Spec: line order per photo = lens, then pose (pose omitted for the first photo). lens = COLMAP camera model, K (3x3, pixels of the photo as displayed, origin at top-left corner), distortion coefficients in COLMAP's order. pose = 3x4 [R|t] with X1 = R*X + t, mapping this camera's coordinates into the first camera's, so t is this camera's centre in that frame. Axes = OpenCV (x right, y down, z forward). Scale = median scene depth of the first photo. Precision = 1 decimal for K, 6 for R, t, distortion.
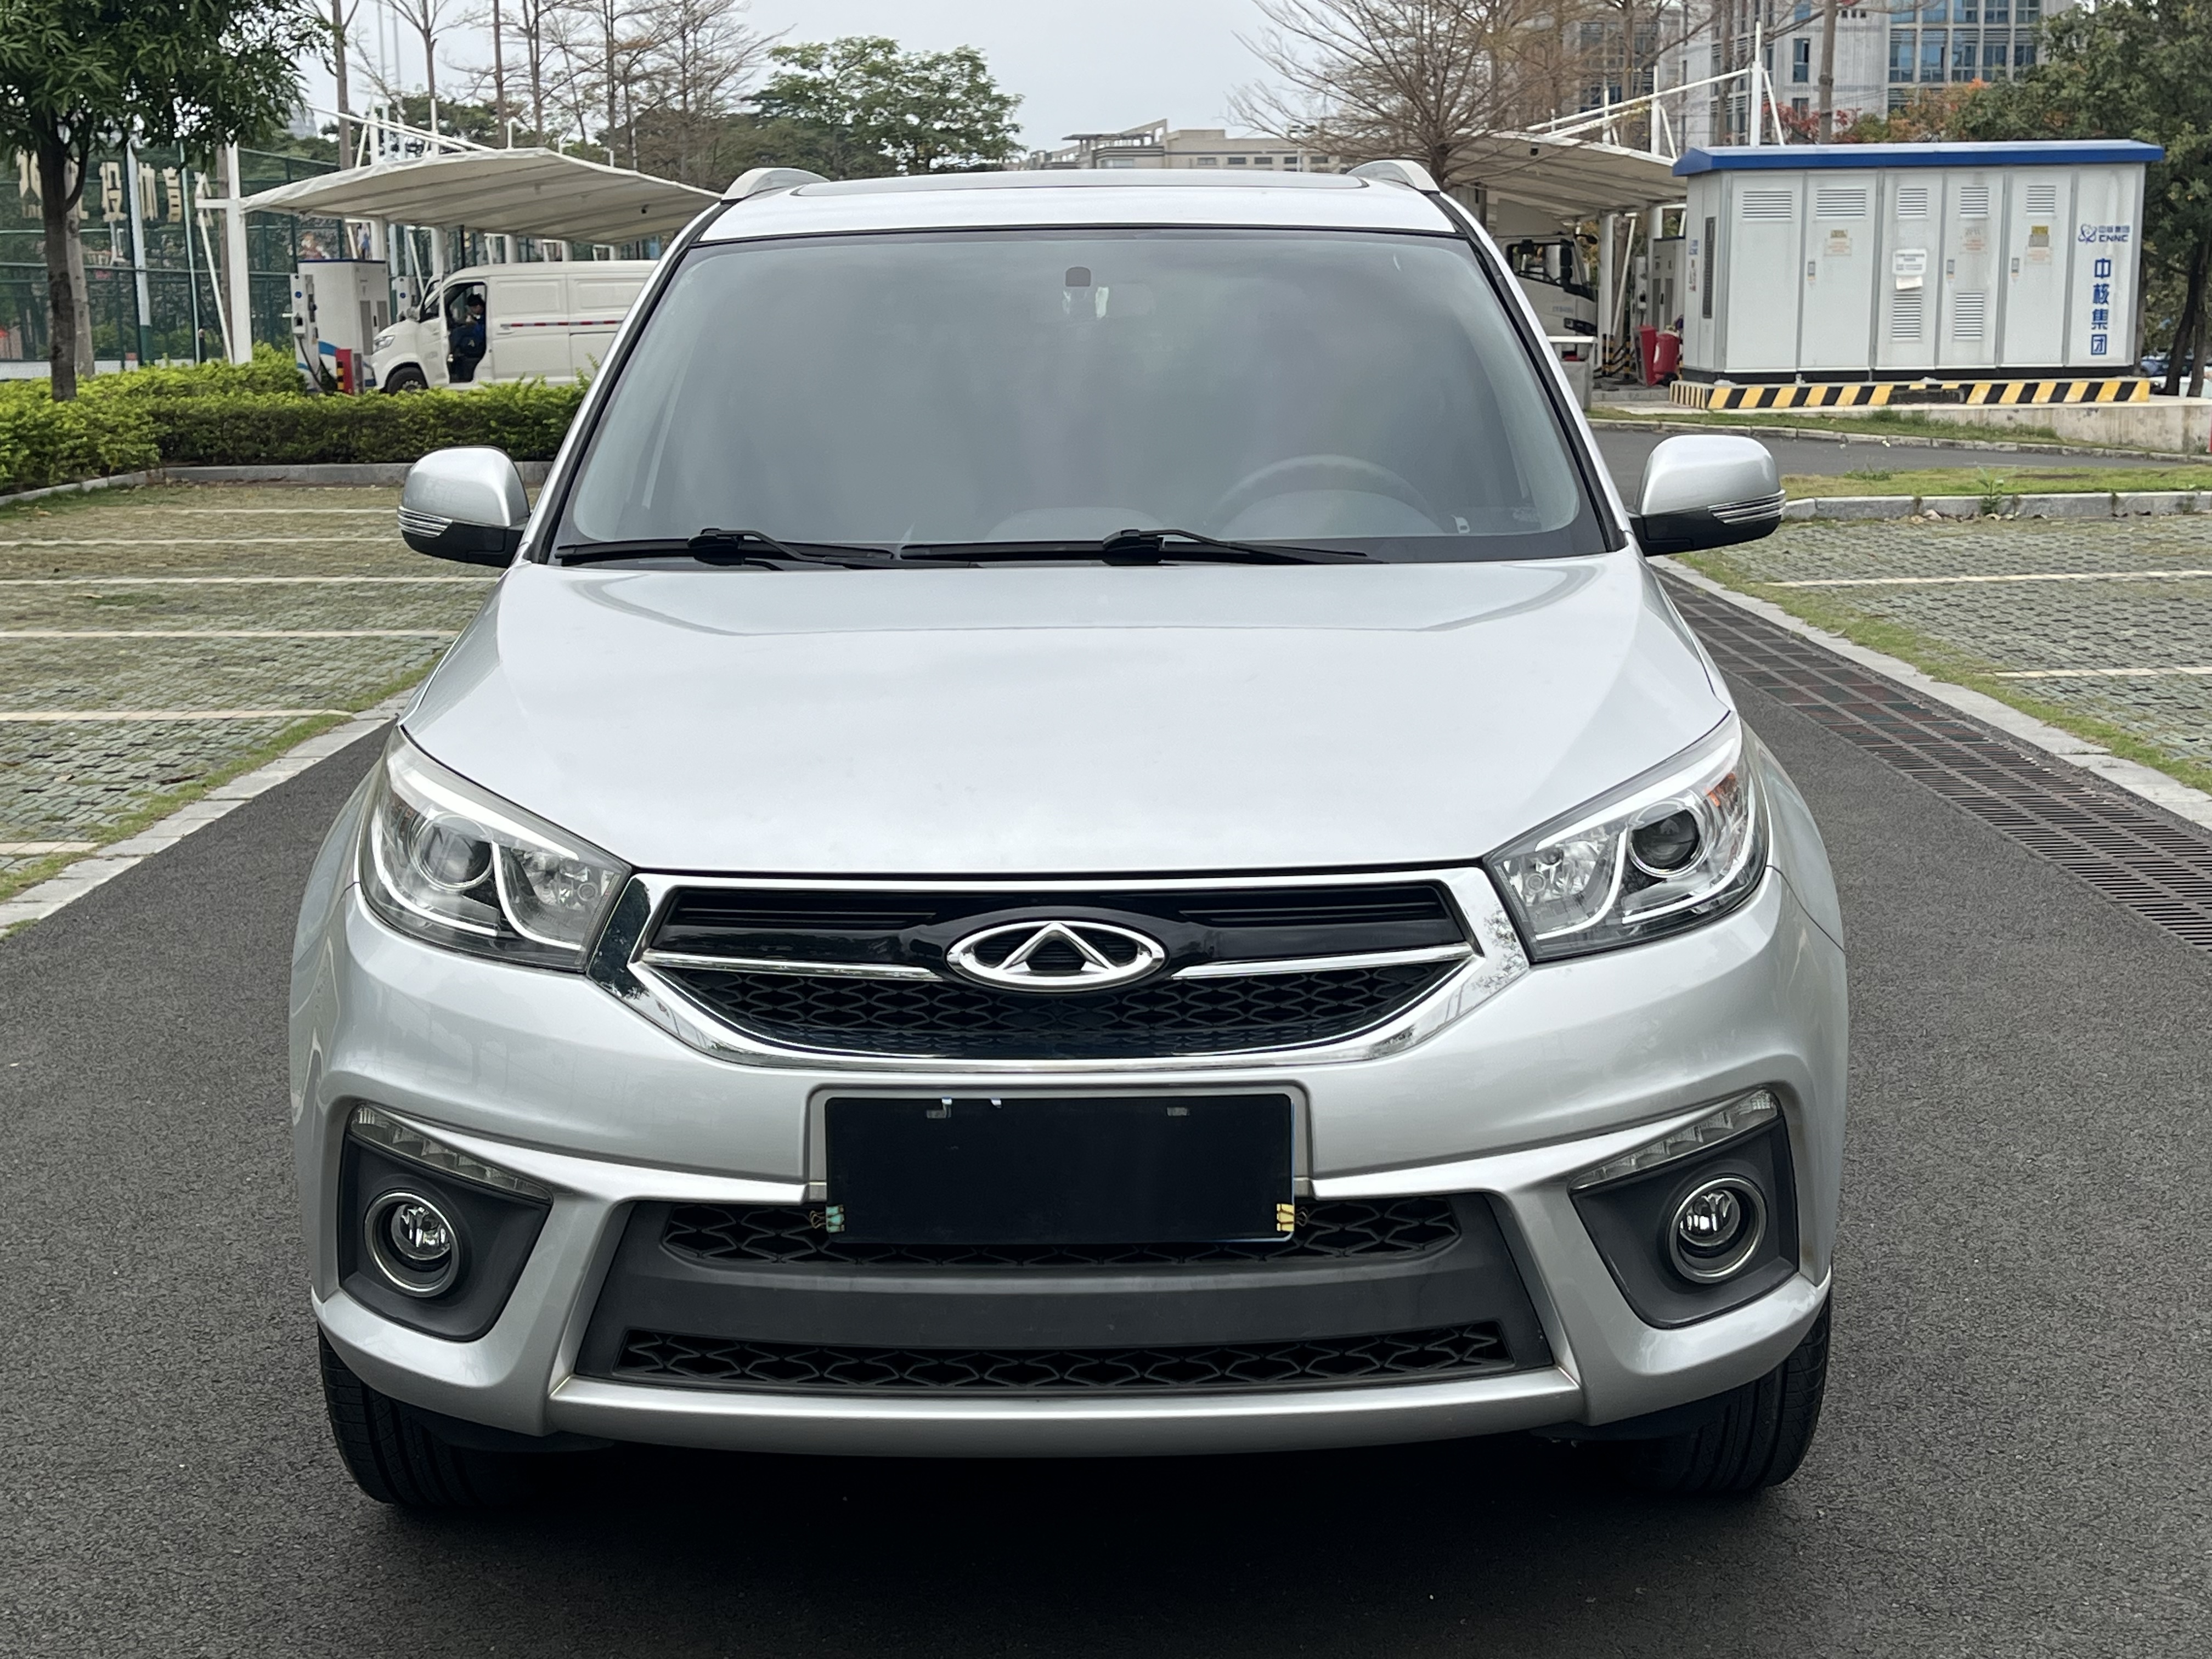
lens RADIAL K [[2900.5, 0, 1118.3], [0, 2900.5, 837.6], [0, 0, 1]] dist [0.007492, 0.000000]
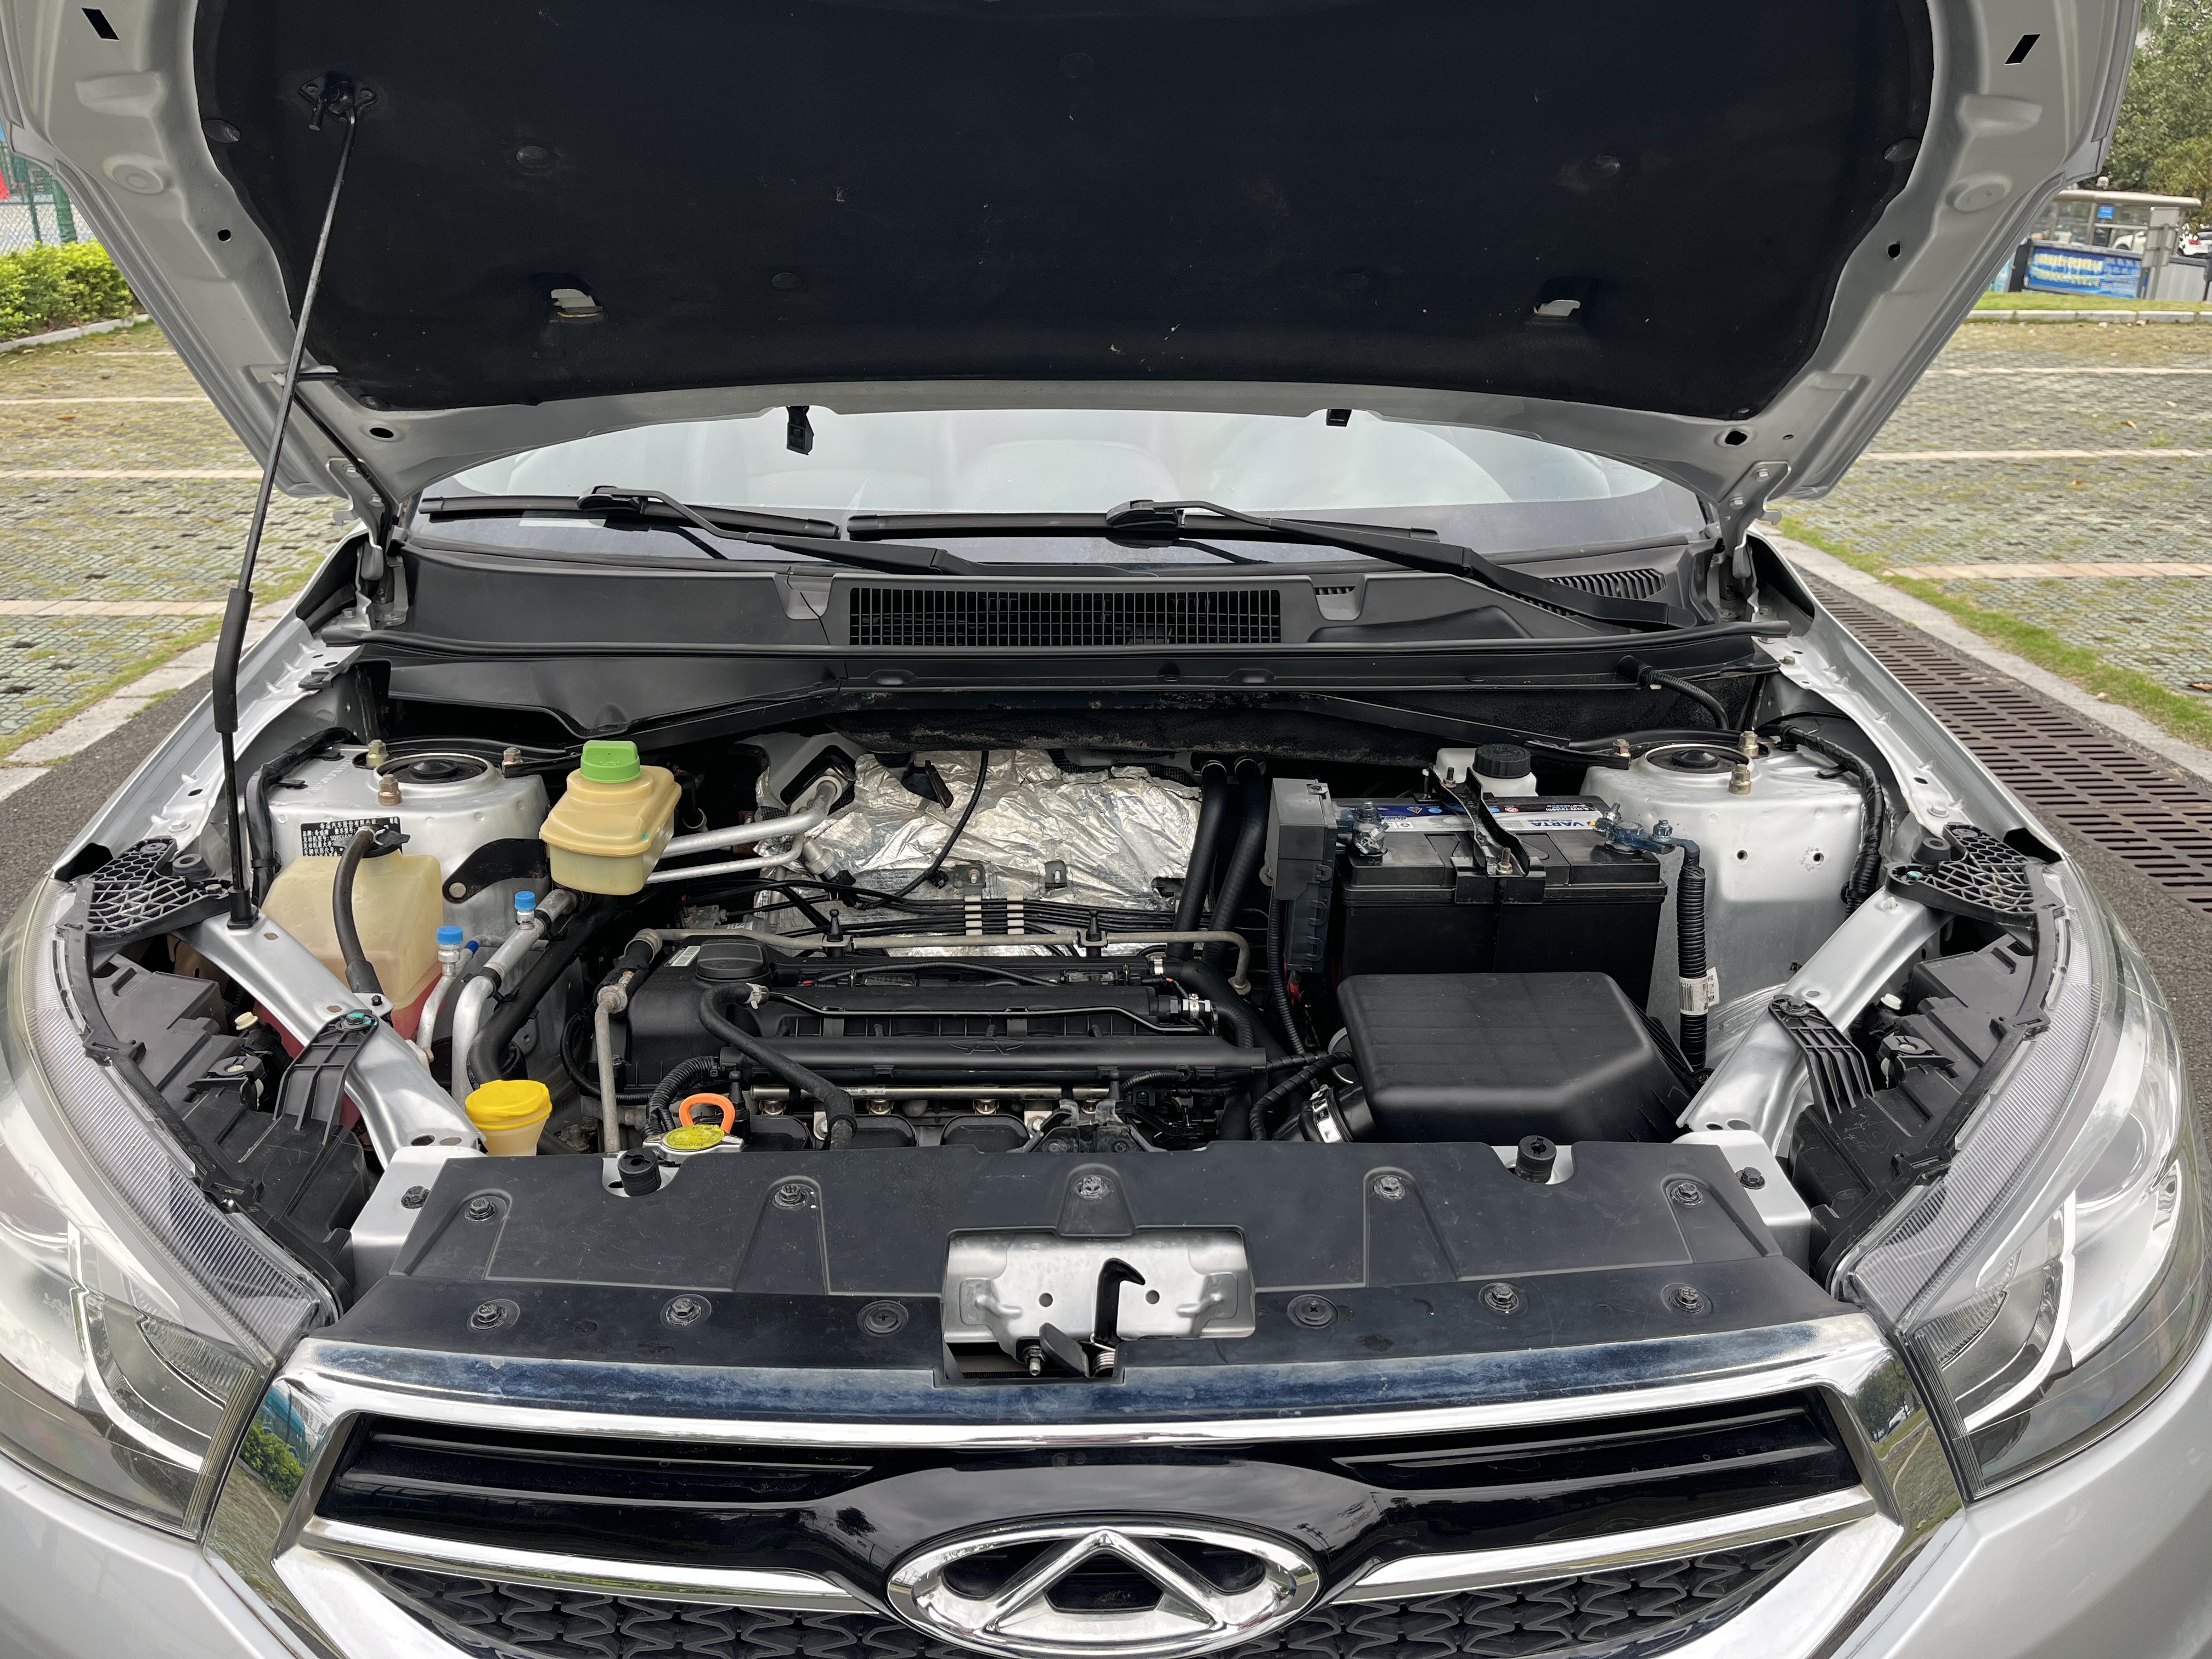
lens RADIAL K [[1676.8, 0, 1124.6], [0, 1676.8, 845.7], [0, 0, 1]] dist [0.057097, -0.092088]
pose [[0.998590, -0.000237, 0.053082, -0.031697], [-0.010343, 0.979954, 0.198957, -0.135681], [-0.052065, -0.199225, 0.978570, 0.691816]]
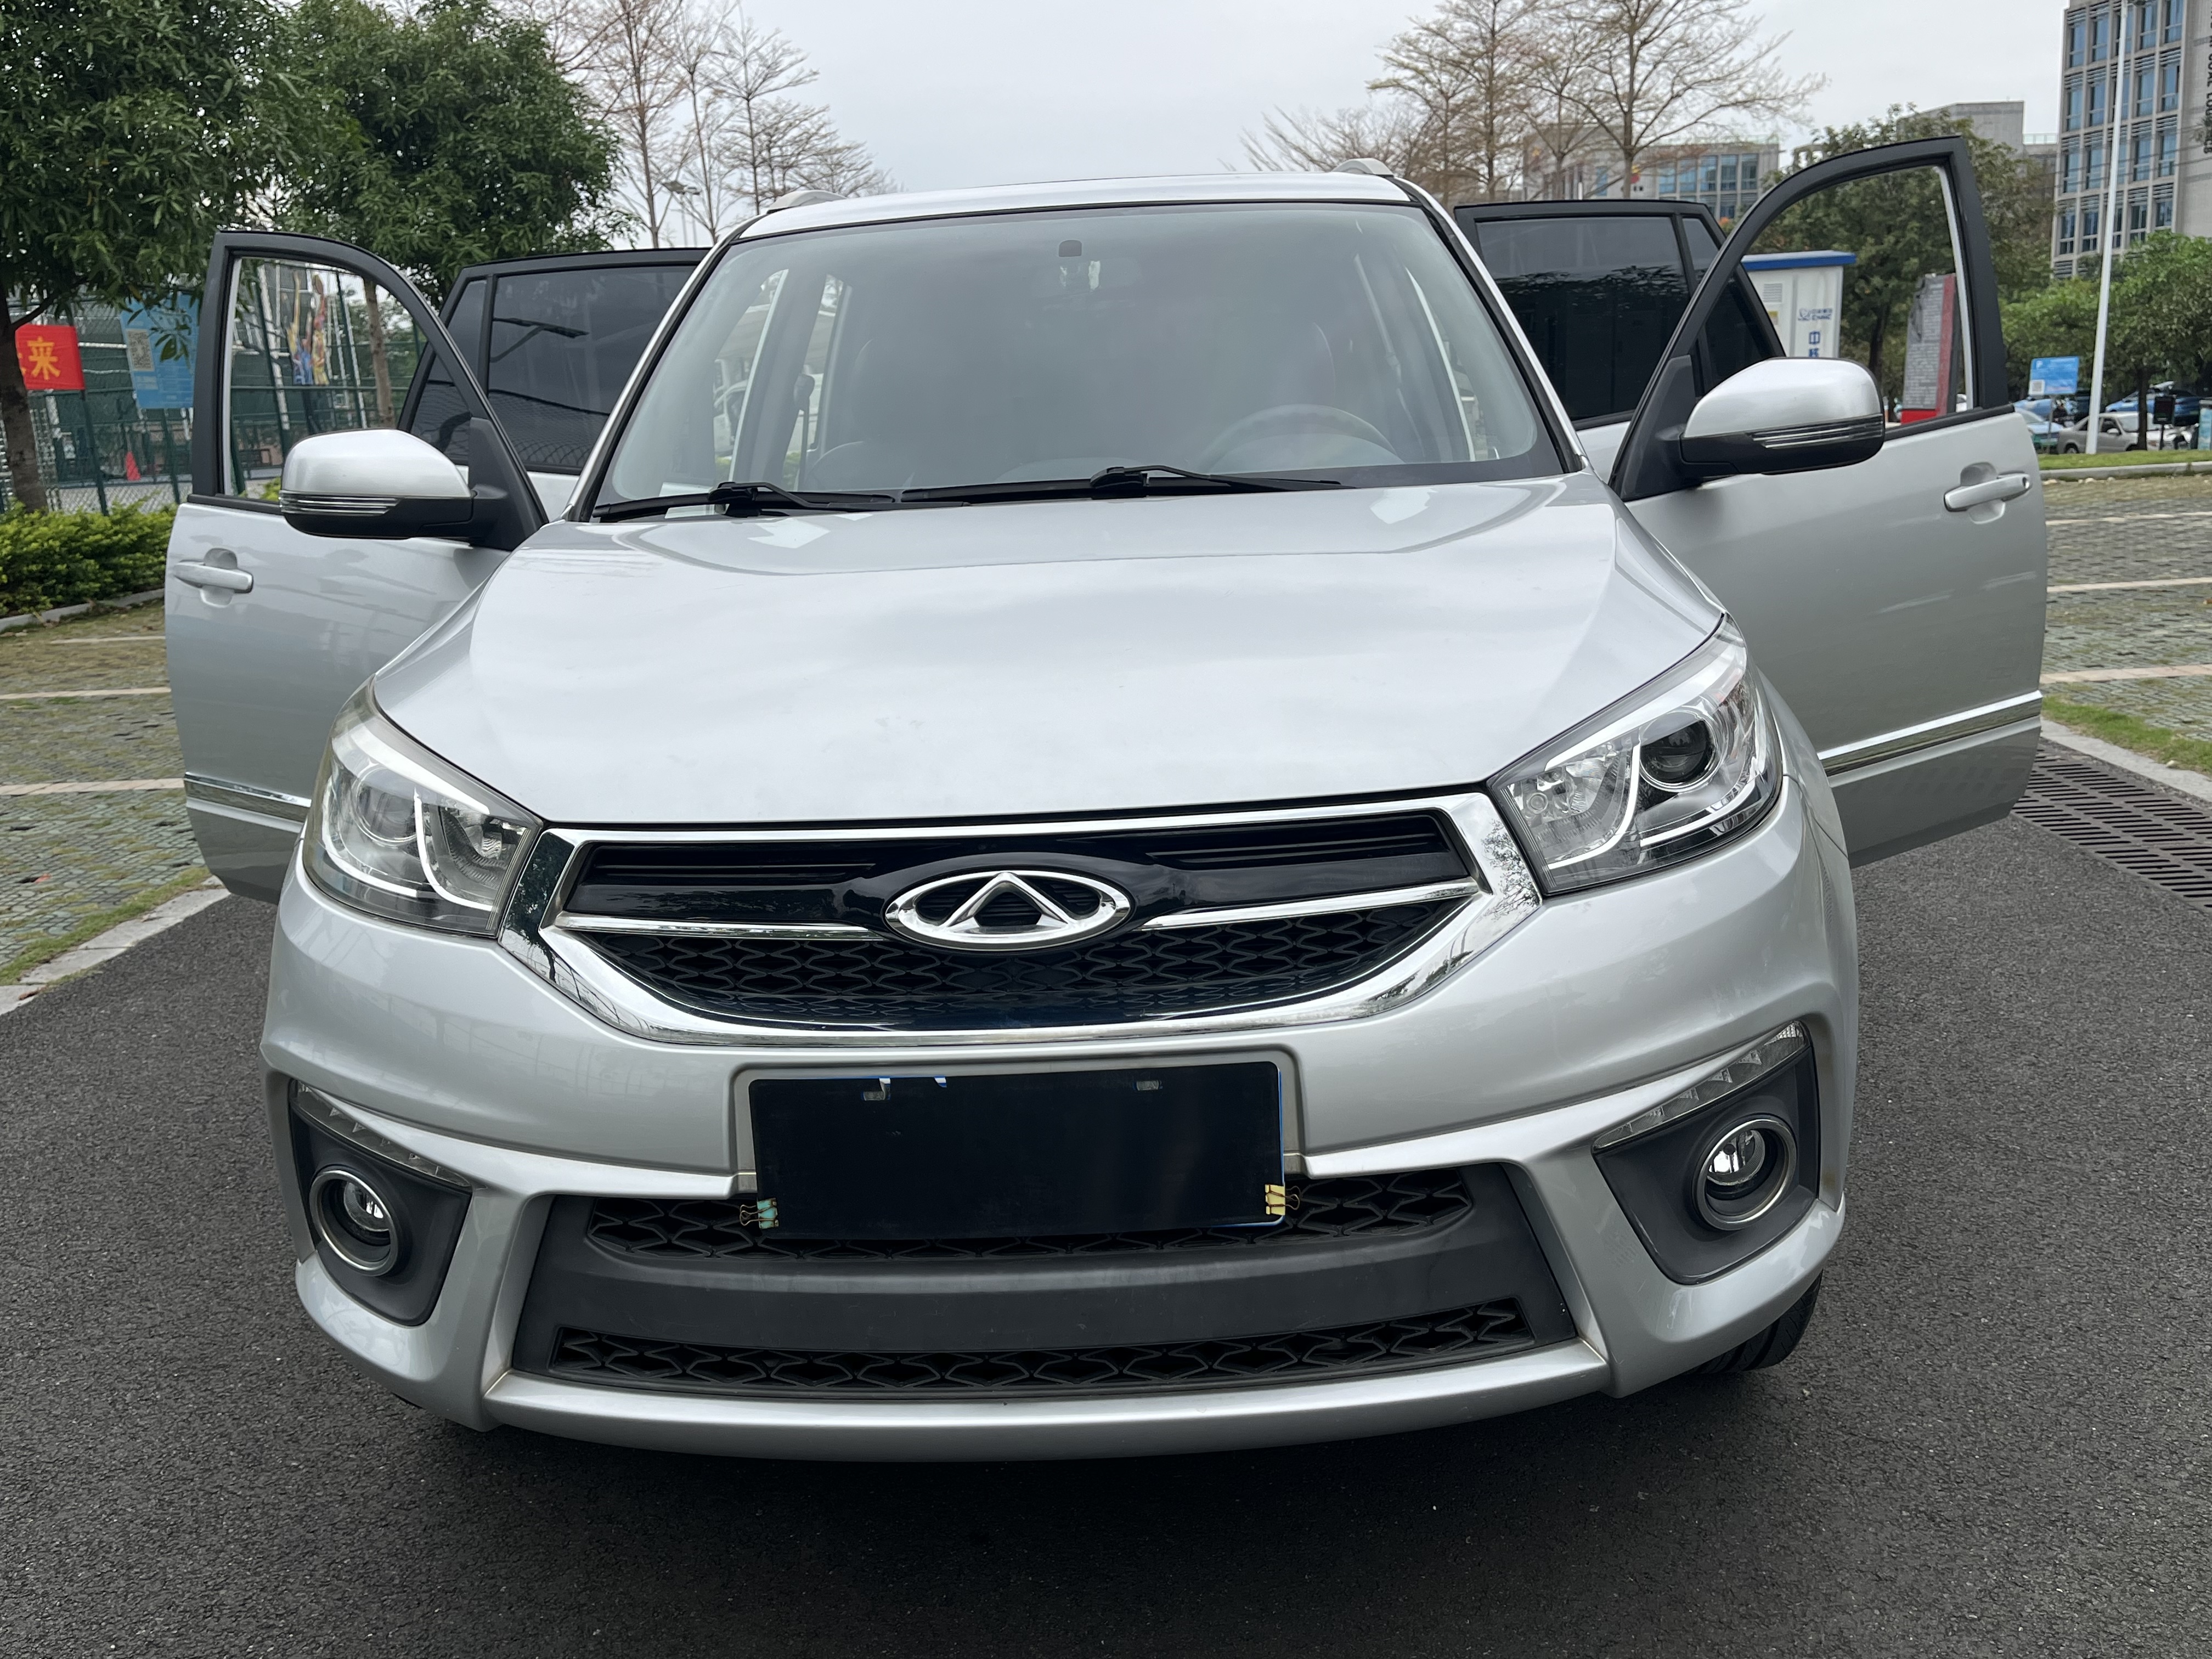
lens RADIAL K [[1831.9, 0, 1117.3], [0, 1831.9, 831.6], [0, 0, 1]] dist [0.007327, -0.011865]
pose [[0.998974, -0.030454, -0.033526, 0.029543], [0.032144, 0.998178, 0.051070, -0.009754], [0.031910, -0.052095, 0.998132, 0.418104]]
